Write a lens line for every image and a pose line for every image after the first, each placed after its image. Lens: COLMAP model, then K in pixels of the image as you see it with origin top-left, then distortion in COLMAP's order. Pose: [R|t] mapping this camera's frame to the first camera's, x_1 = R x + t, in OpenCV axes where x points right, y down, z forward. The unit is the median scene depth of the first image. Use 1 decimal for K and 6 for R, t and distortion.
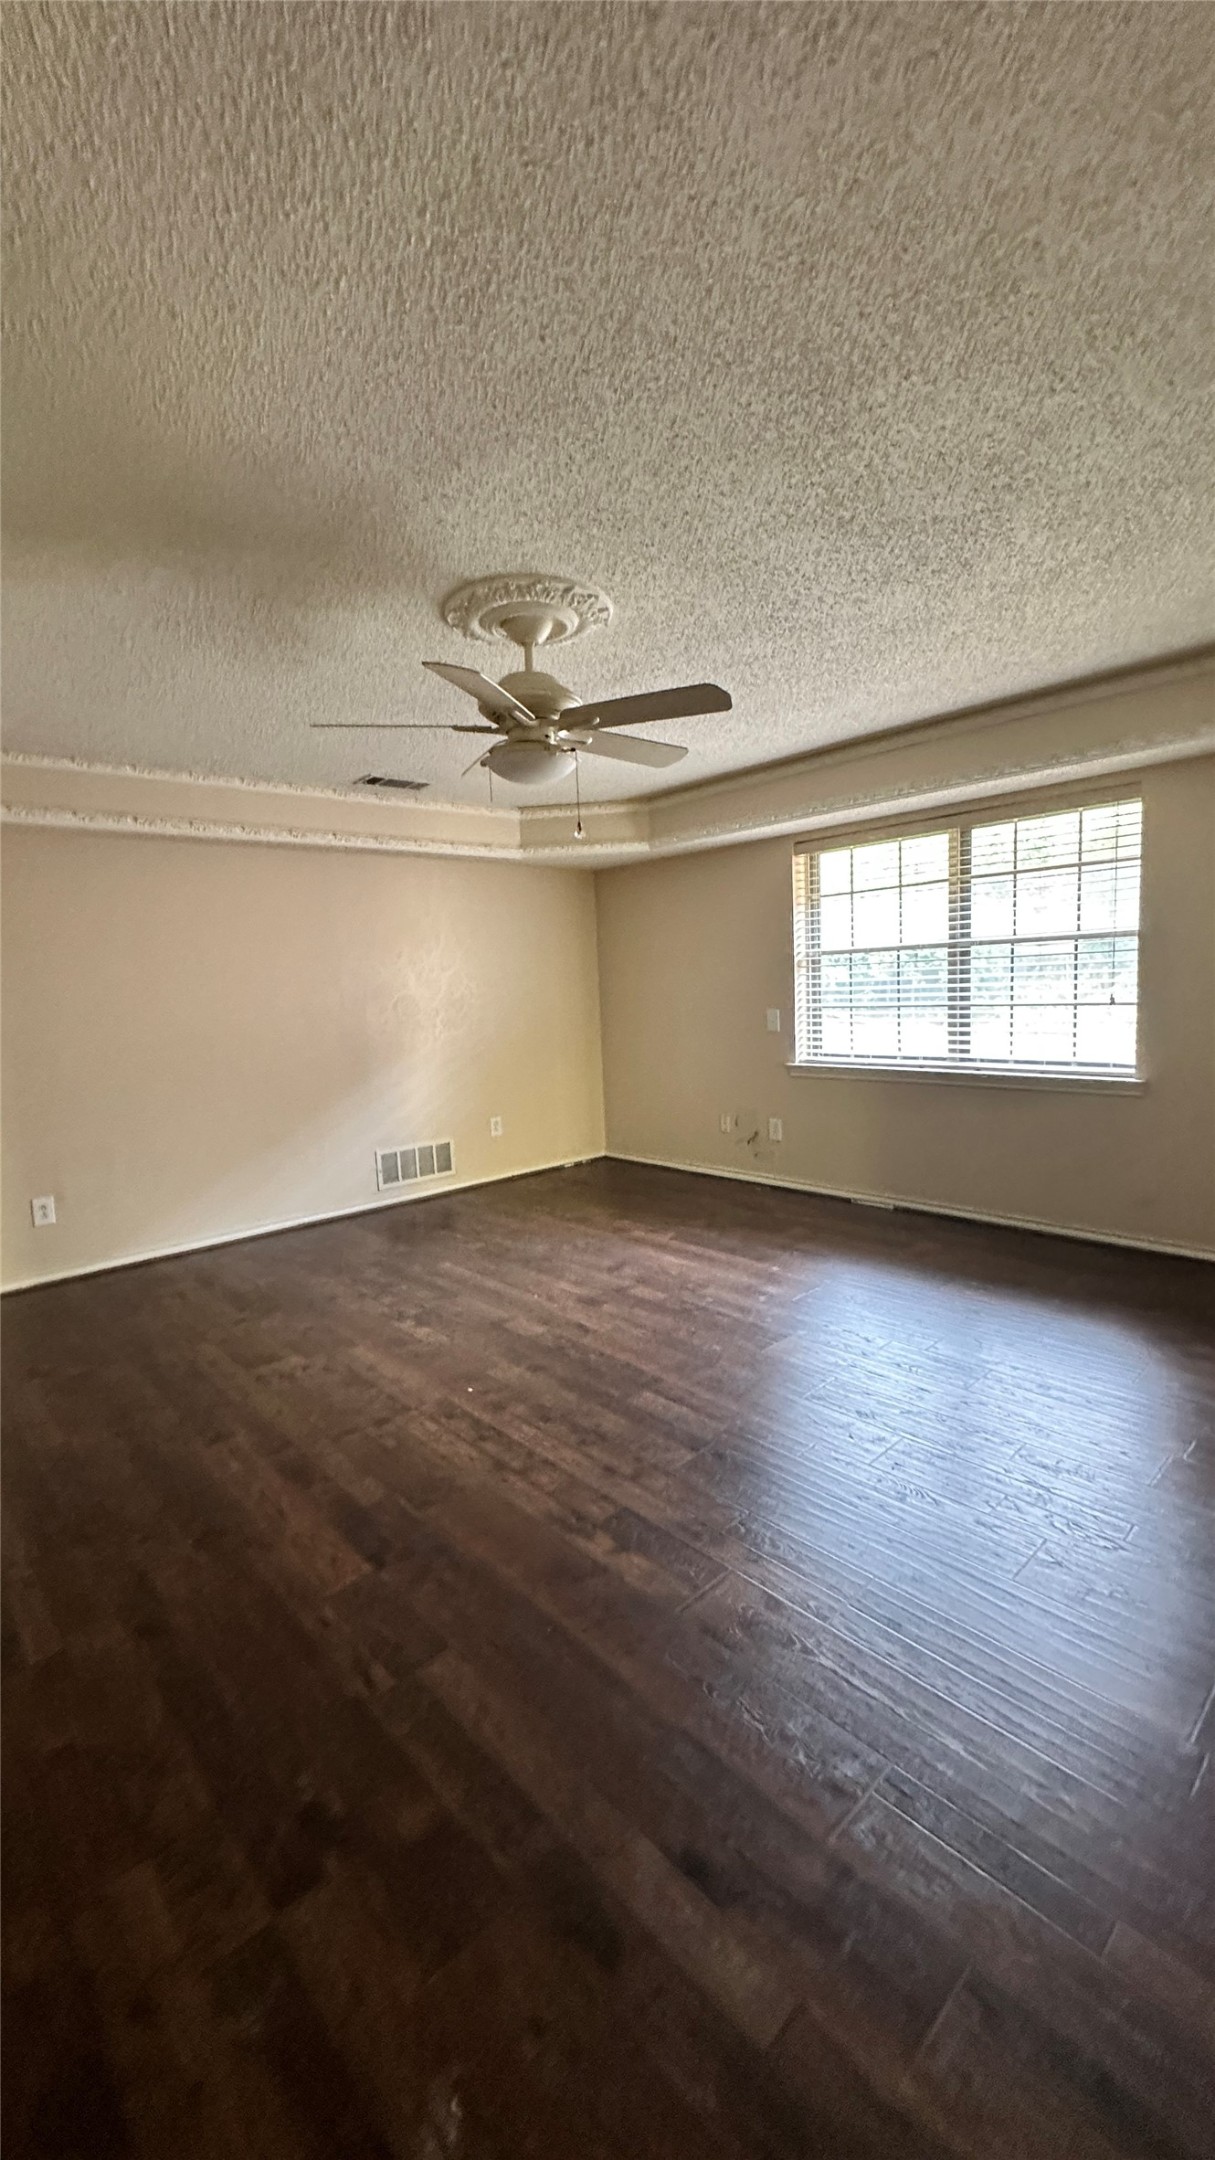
lens RADIAL K [[862.8, 0, 607.5], [0, 862.8, 1080.0], [0, 0, 1]] dist [-0.000861, 0.000199]
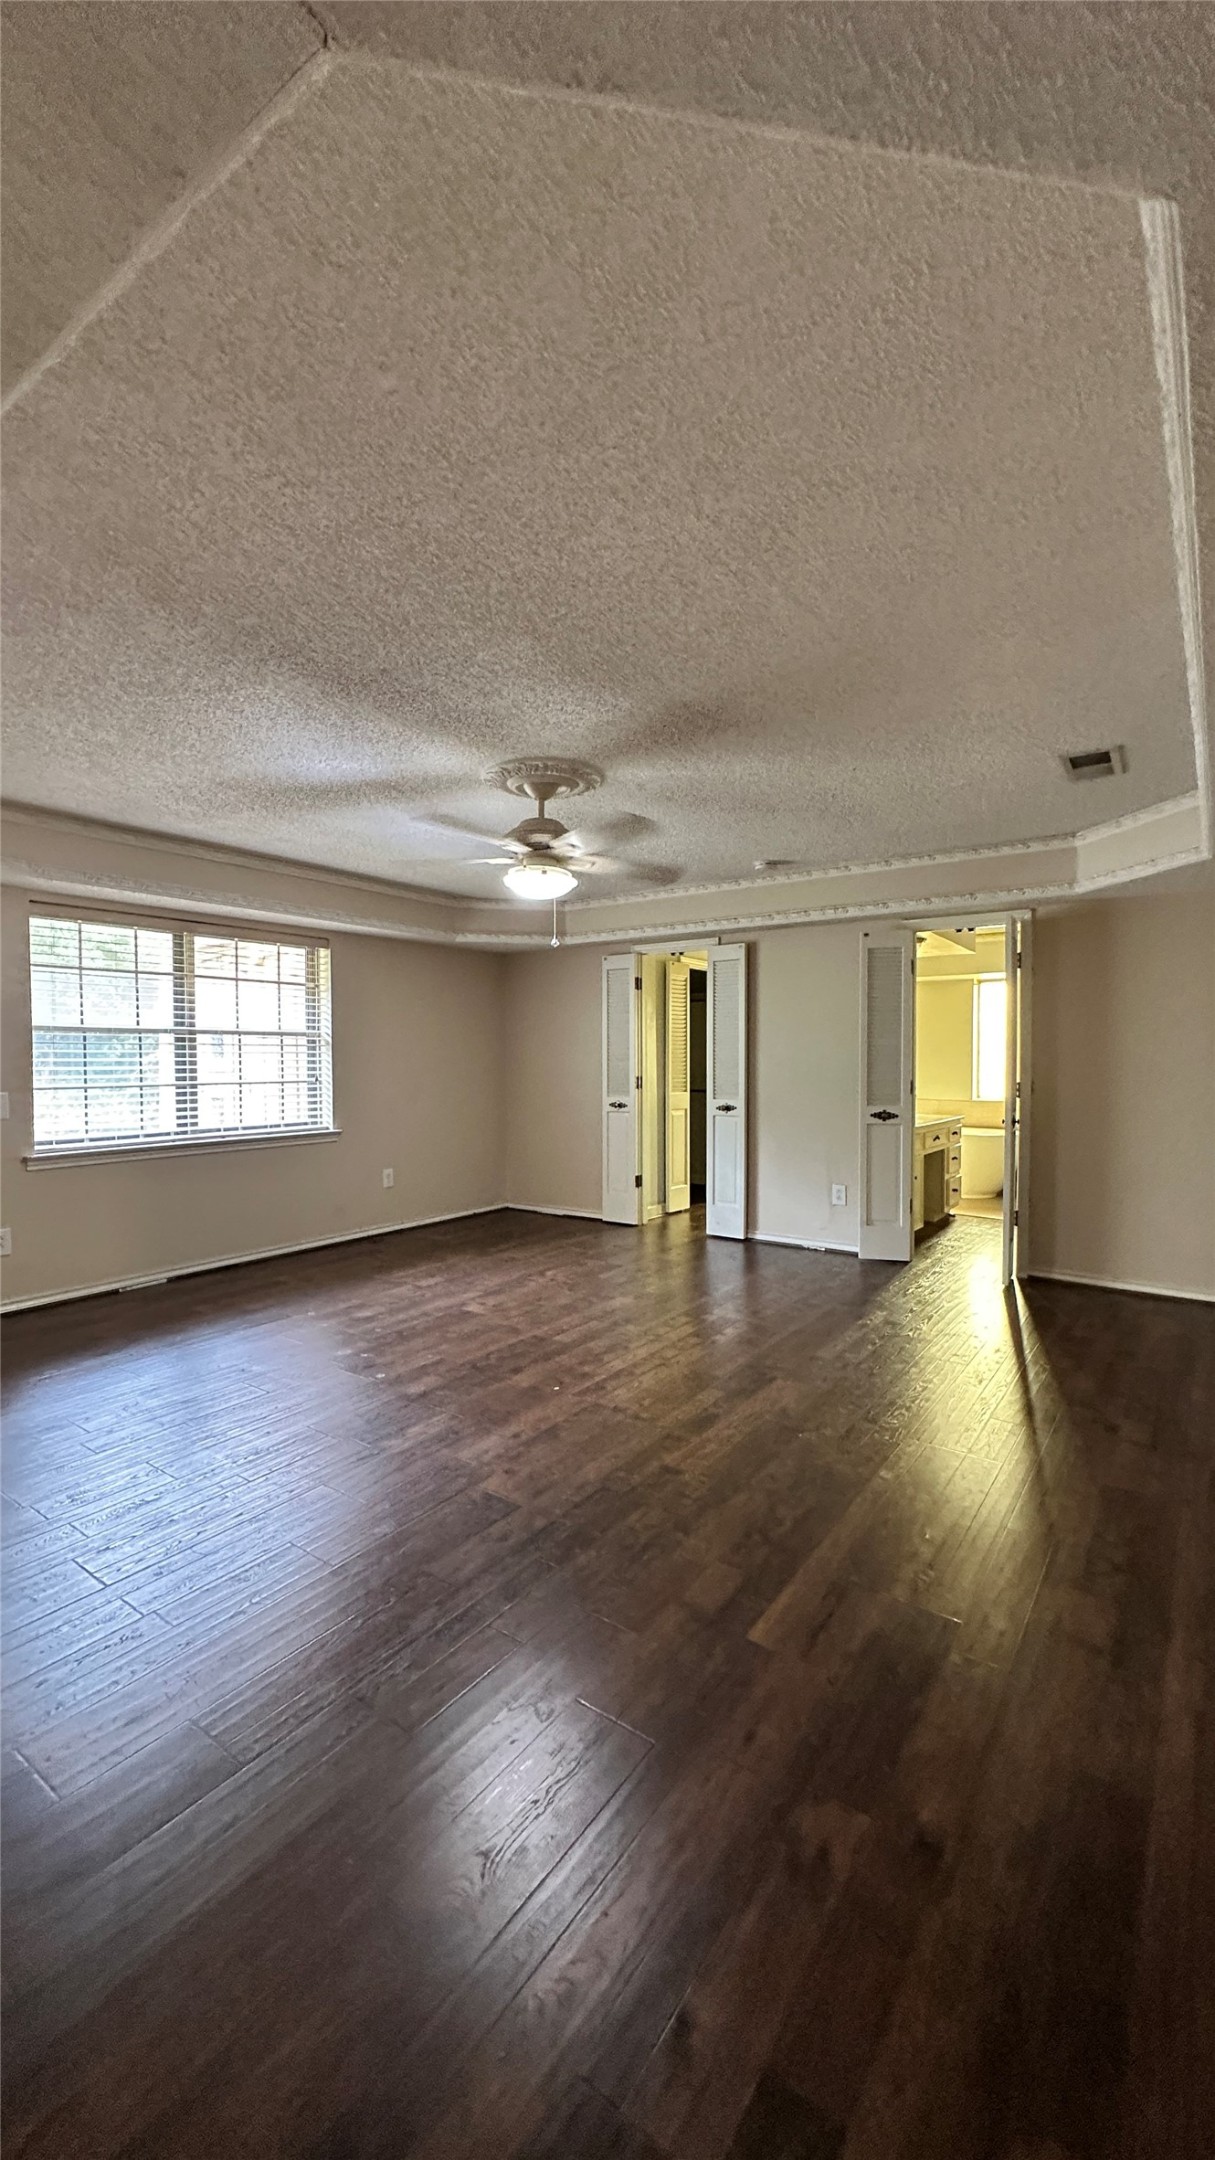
lens RADIAL K [[862.8, 0, 607.5], [0, 862.8, 1080.0], [0, 0, 1]] dist [-0.000861, 0.000199]
pose [[-0.204981, 0.015498, 0.978643, -1.117386], [0.120558, 0.992661, 0.009531, -0.050300], [-0.971313, 0.119937, -0.205345, 0.945899]]
